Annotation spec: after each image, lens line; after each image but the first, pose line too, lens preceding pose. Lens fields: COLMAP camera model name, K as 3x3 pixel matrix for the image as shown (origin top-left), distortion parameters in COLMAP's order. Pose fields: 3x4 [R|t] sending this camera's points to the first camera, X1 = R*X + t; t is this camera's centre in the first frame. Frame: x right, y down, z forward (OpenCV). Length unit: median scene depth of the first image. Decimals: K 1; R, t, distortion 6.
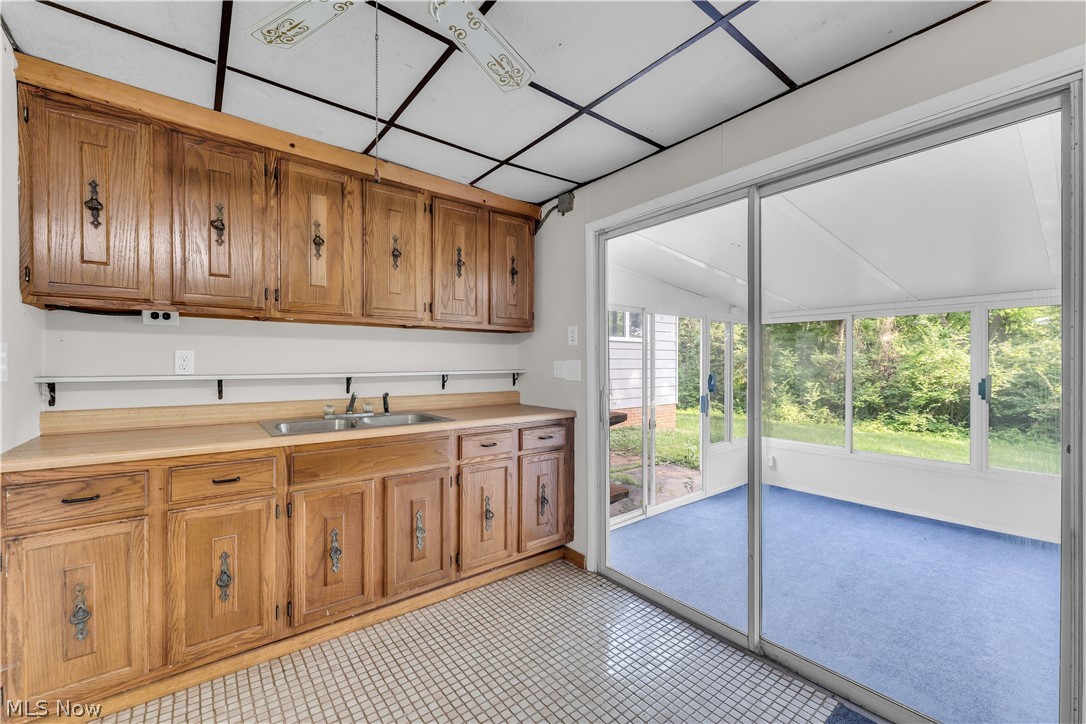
lens RADIAL K [[439.4, 0, 530.3], [0, 439.4, 364.5], [0, 0, 1]] dist [-0.000454, -0.000559]
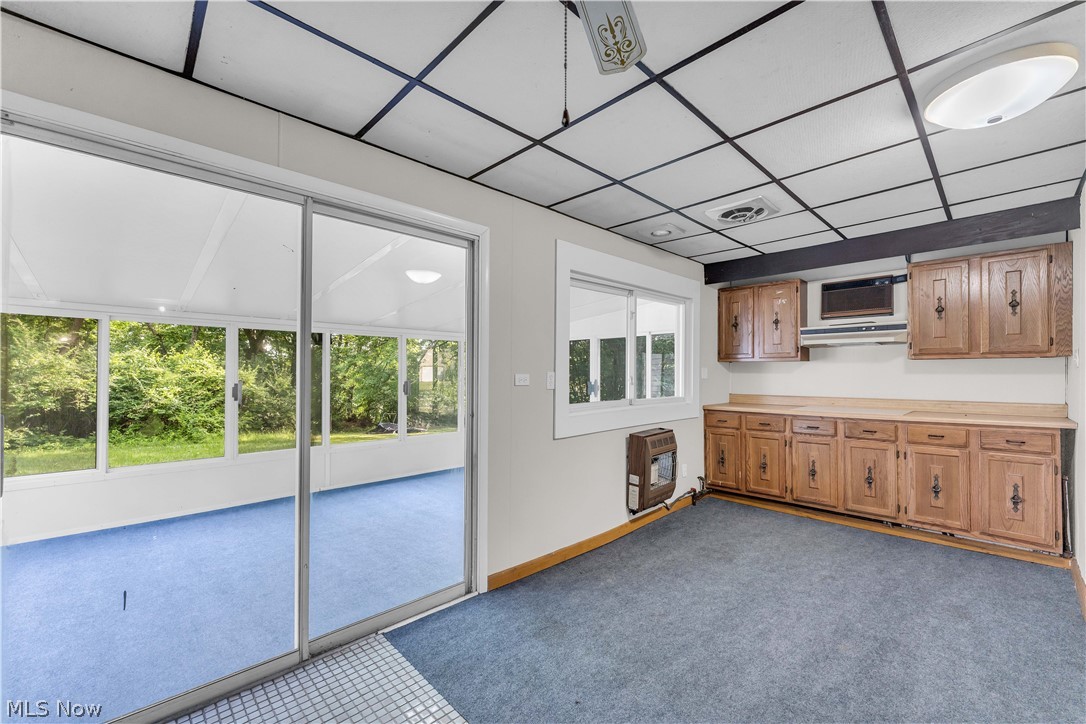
lens RADIAL K [[438.4, 0, 535.8], [0, 438.4, 368.5], [0, 0, 1]] dist [0.000417, -0.000324]
pose [[-0.103550, 0.009438, 0.994579, -0.456842], [-0.006156, 0.999930, -0.010130, -0.004868], [-0.994605, -0.007171, -0.103485, 0.485678]]
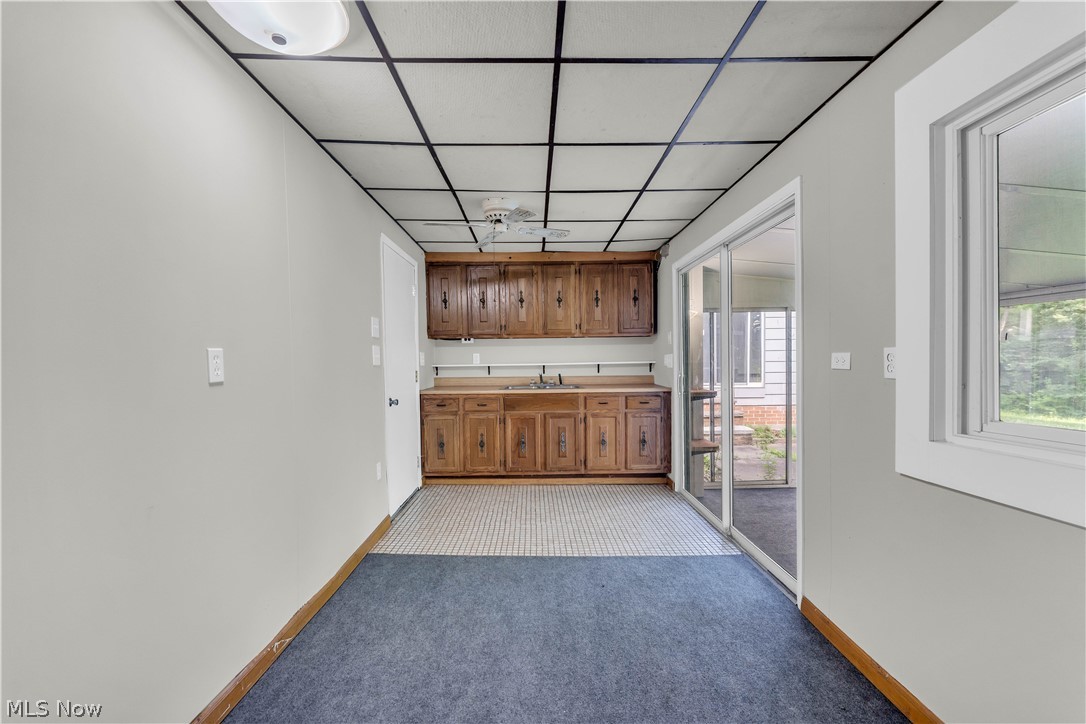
lens RADIAL K [[438.4, 0, 535.8], [0, 438.4, 368.5], [0, 0, 1]] dist [0.000417, -0.000324]
pose [[0.794956, 0.003068, -0.606659, 0.776531], [0.010430, 0.999770, 0.018722, 0.006902], [0.606577, -0.021211, 0.794741, -0.581657]]
